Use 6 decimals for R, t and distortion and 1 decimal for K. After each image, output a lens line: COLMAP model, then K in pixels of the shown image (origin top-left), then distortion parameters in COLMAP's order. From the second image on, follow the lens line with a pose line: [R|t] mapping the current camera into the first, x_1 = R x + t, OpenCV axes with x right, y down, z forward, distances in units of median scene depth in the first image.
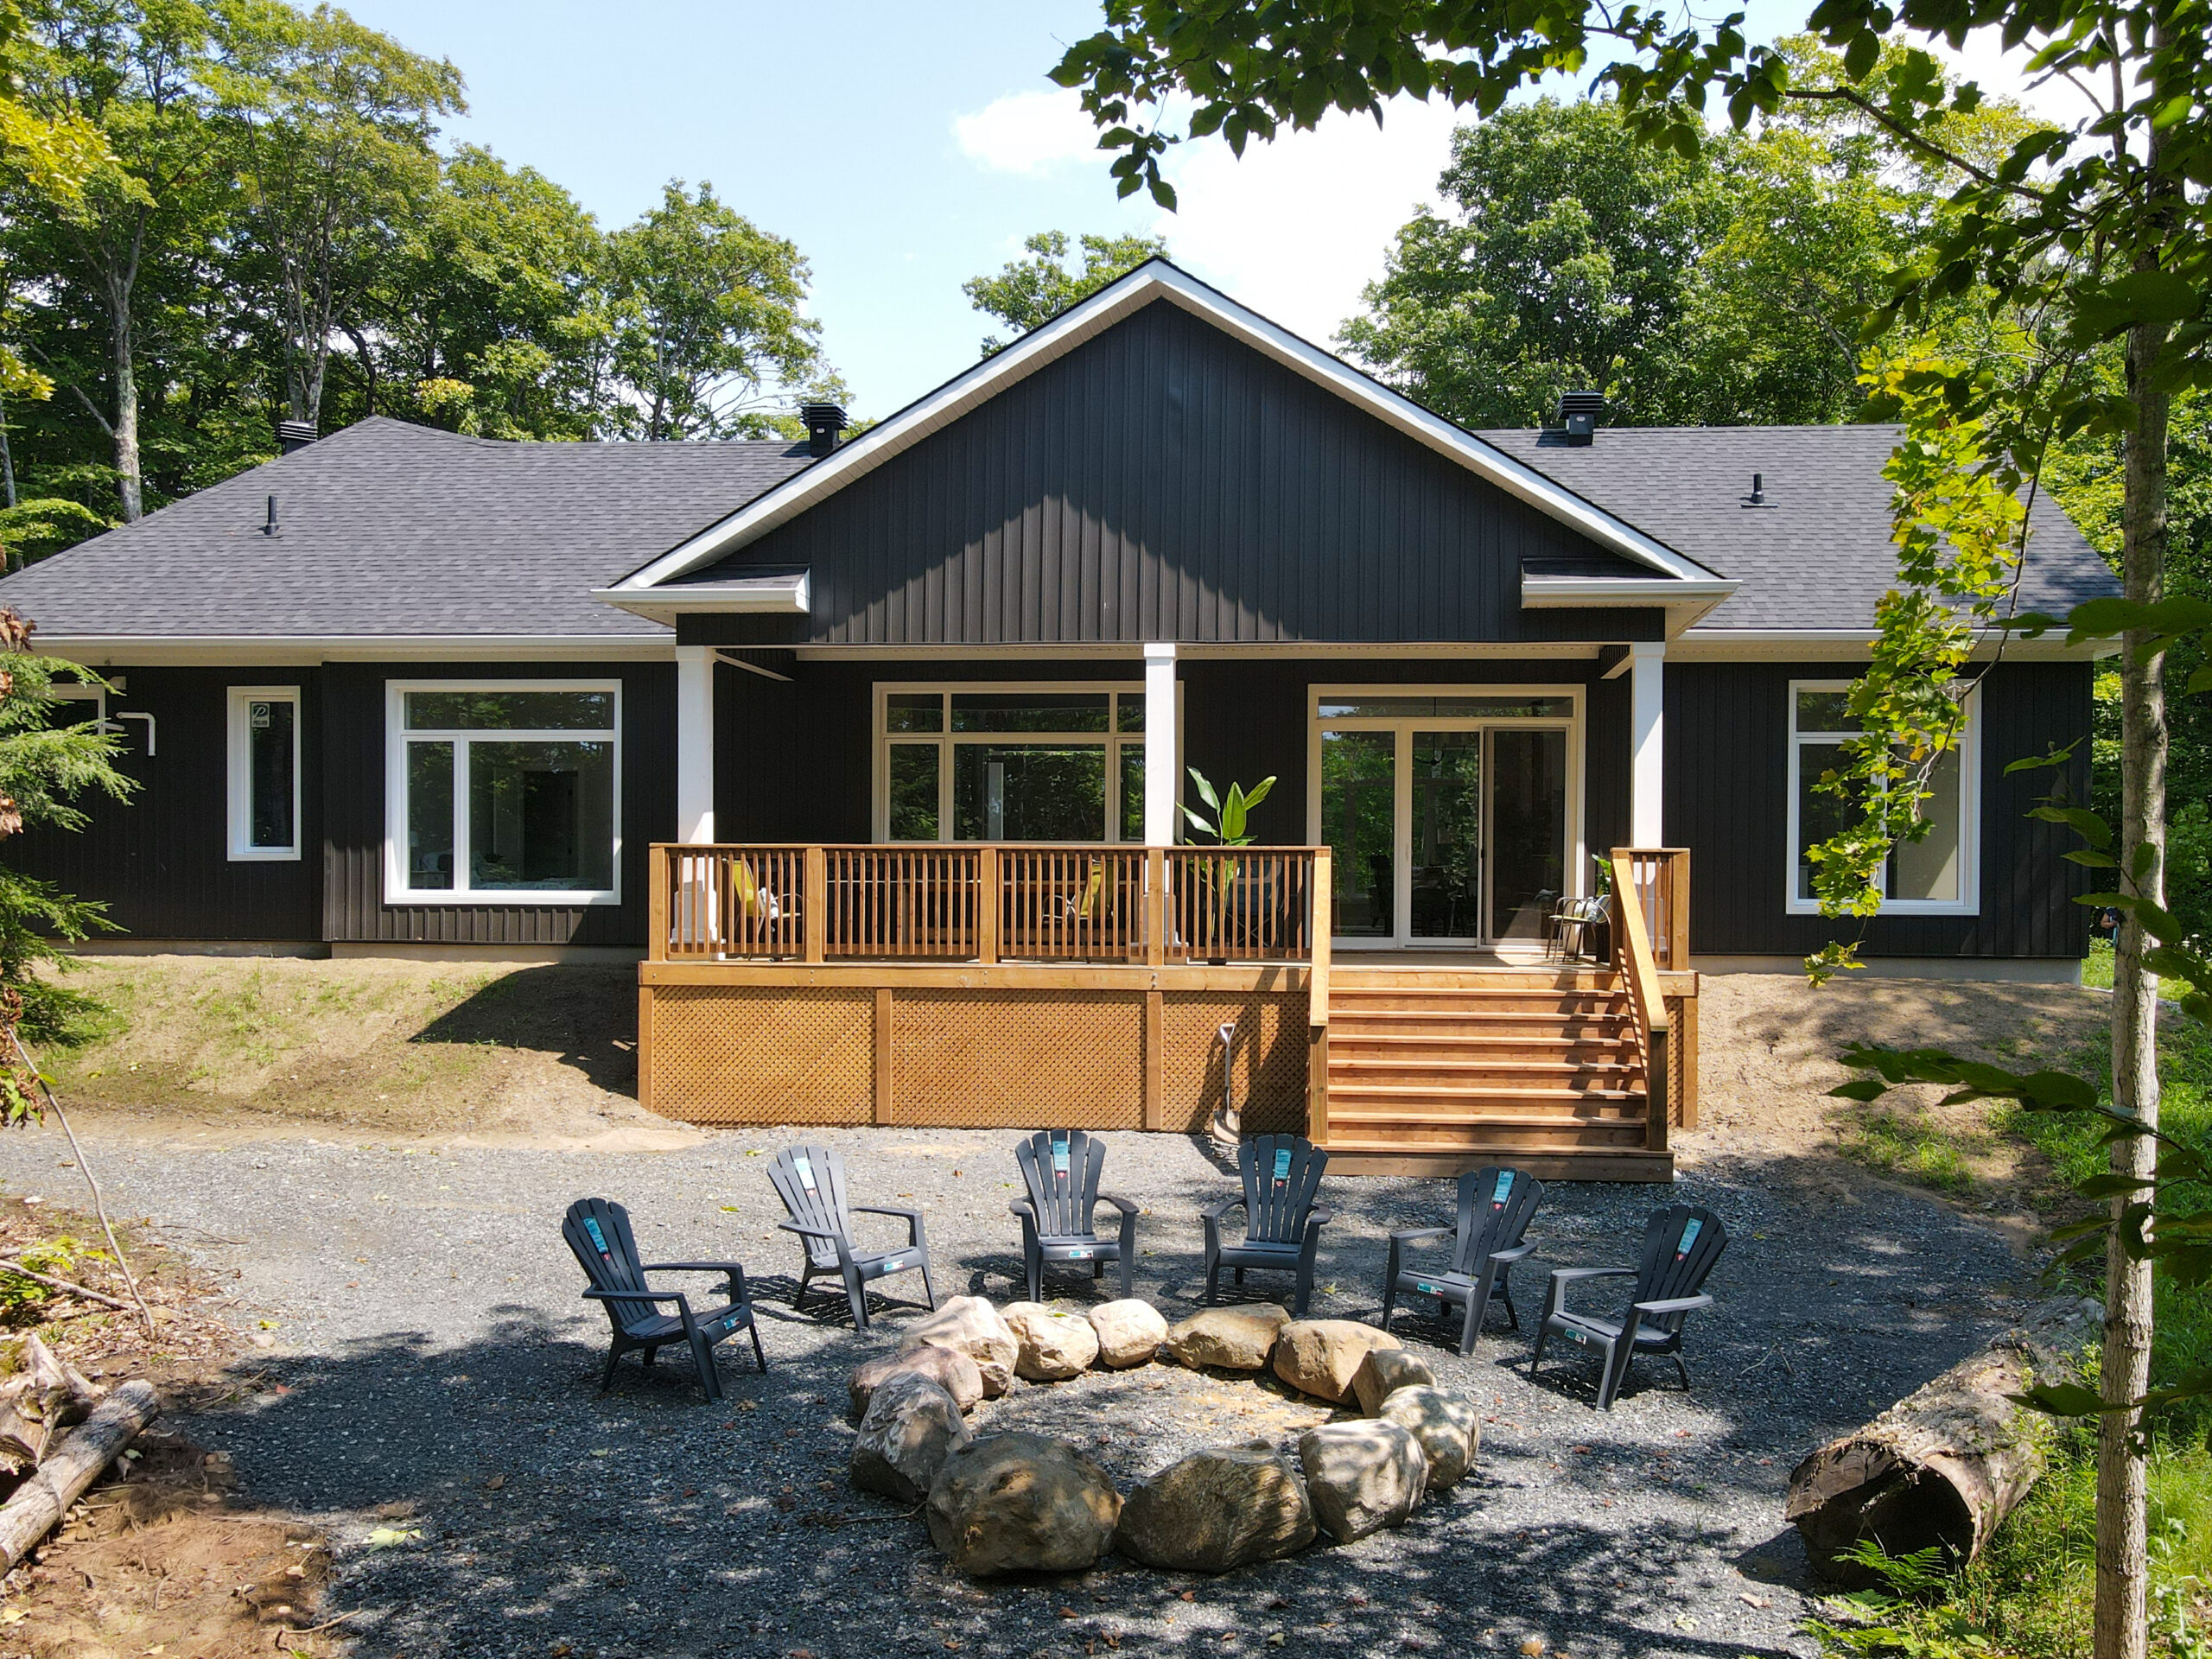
lens RADIAL K [[1663.6, 0, 1057.9], [0, 1663.6, 834.1], [0, 0, 1]] dist [0.004774, -0.013332]
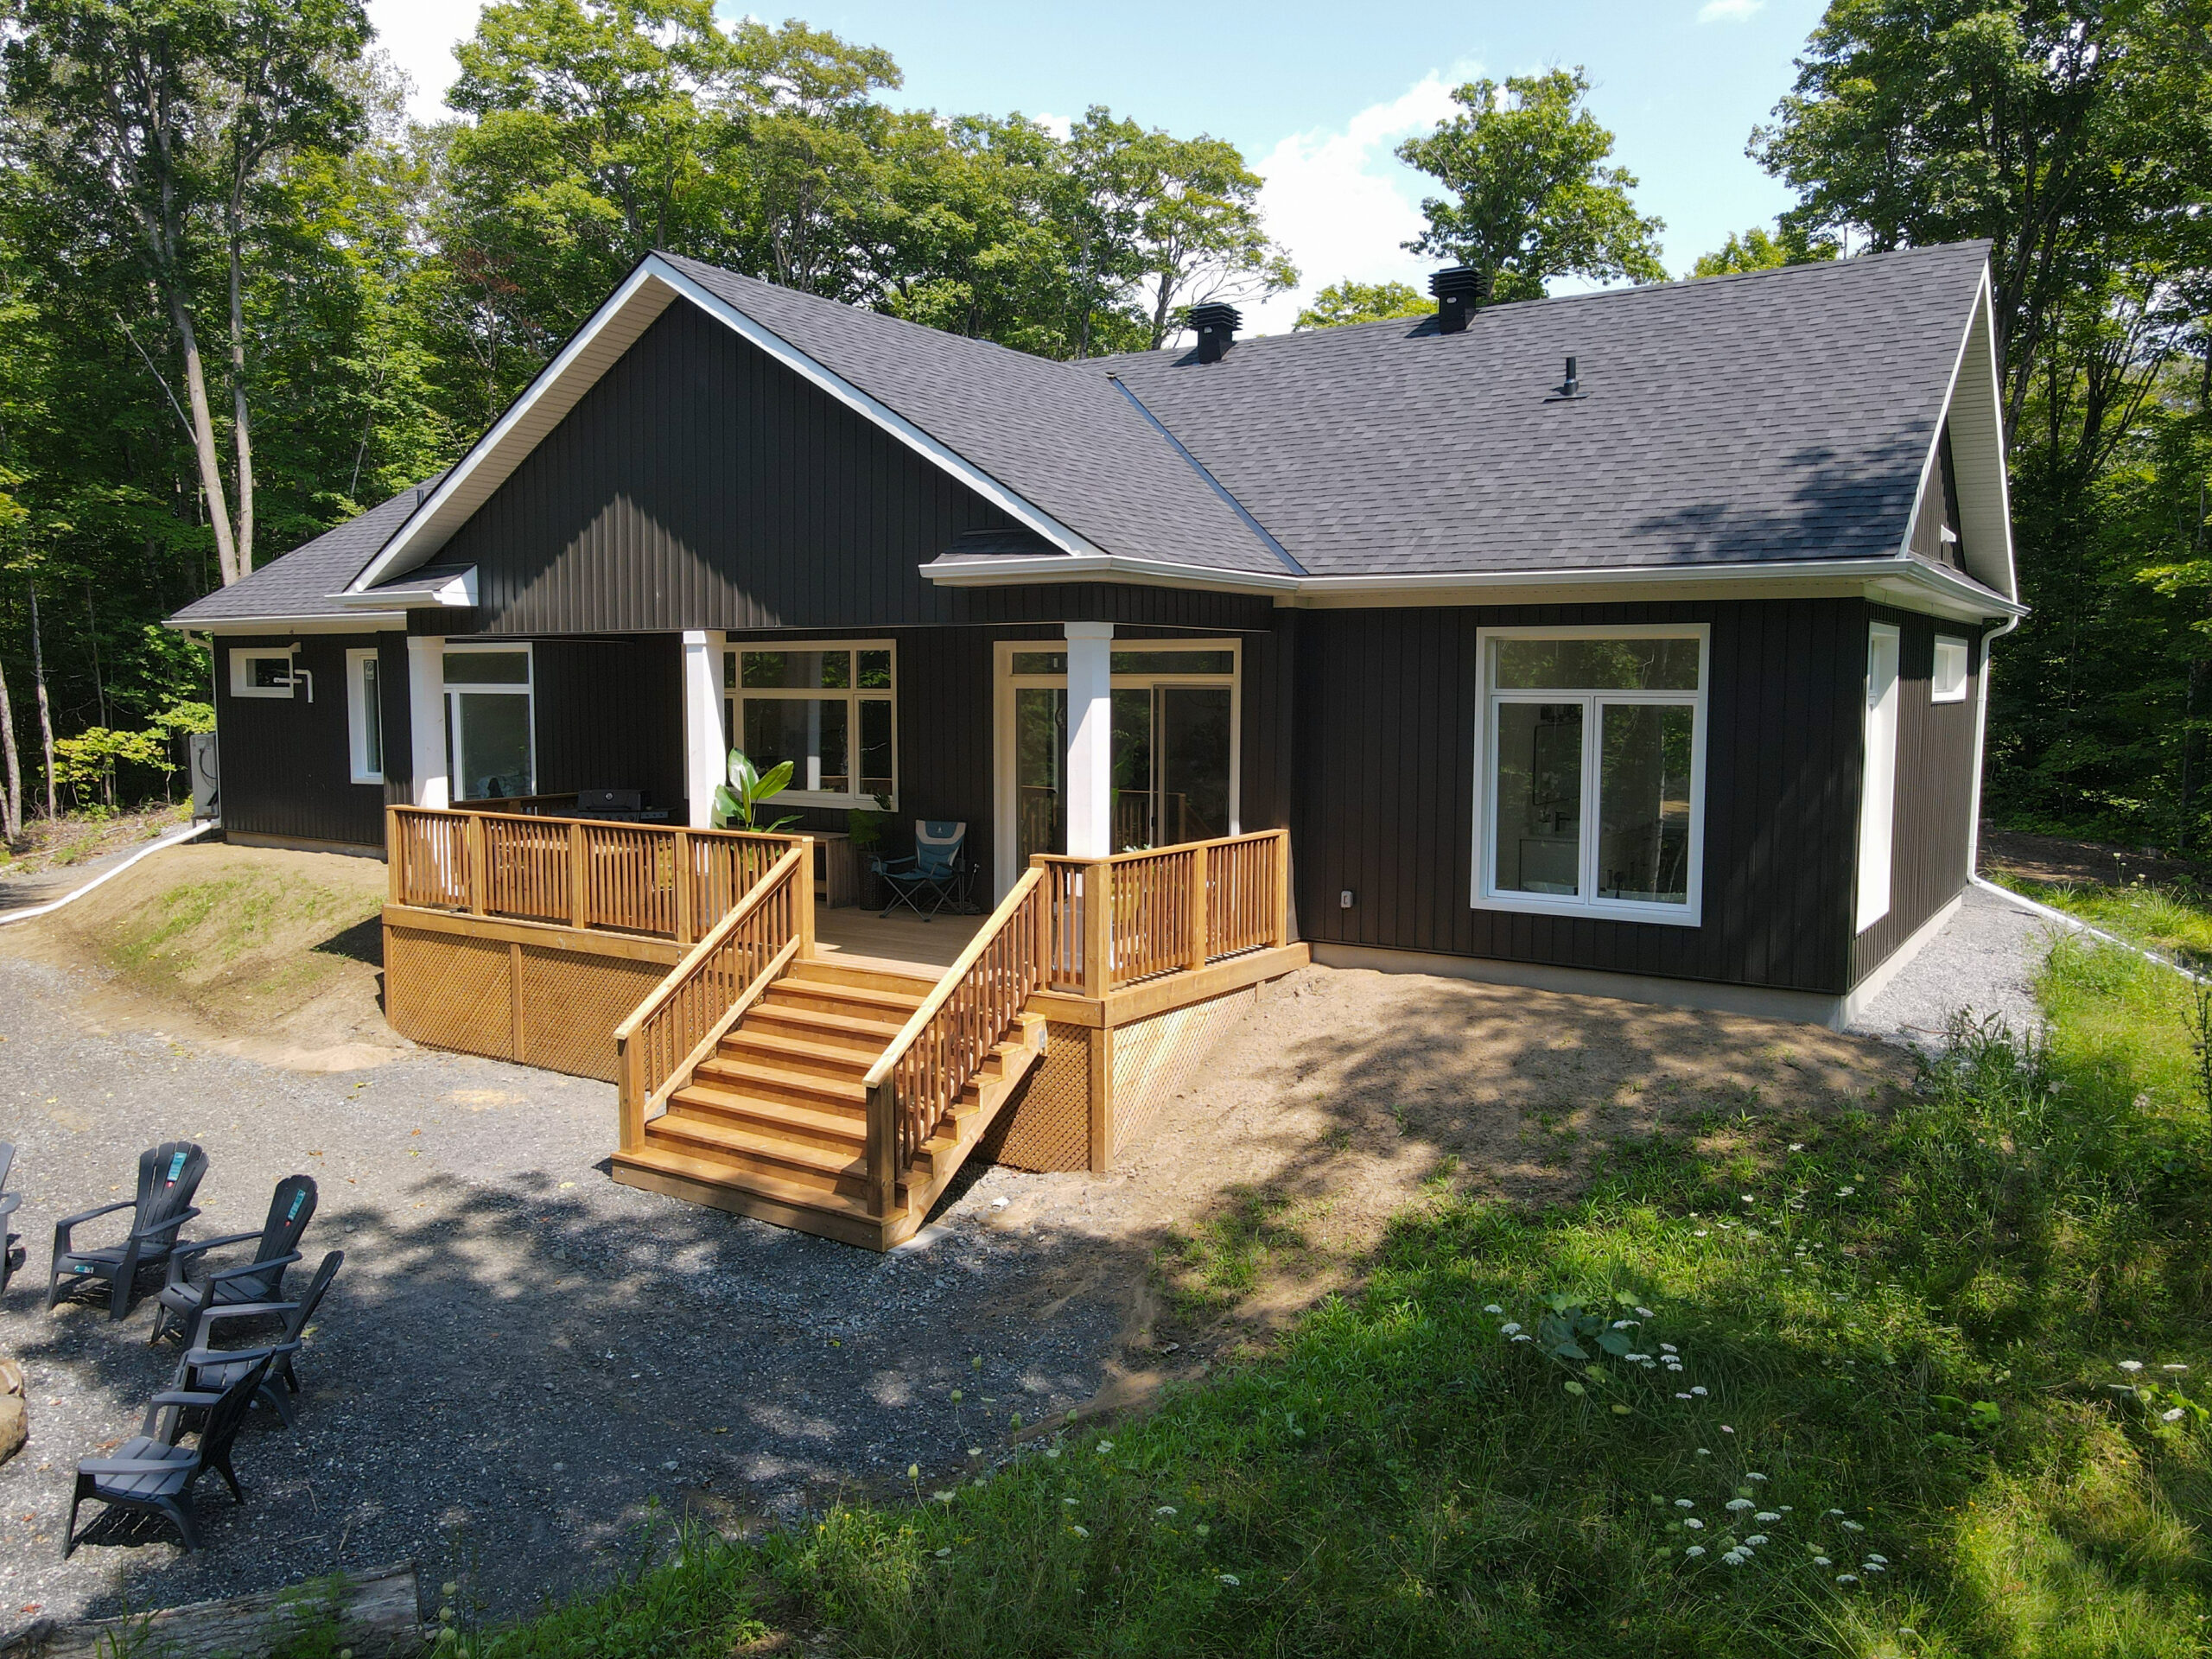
lens RADIAL K [[1663.6, 0, 1057.9], [0, 1663.6, 834.1], [0, 0, 1]] dist [0.004774, -0.013332]
pose [[0.854967, 0.029878, -0.517821, 0.632467], [0.012432, 0.996872, 0.078045, -0.052608], [0.518533, -0.073163, 0.851922, 0.168460]]
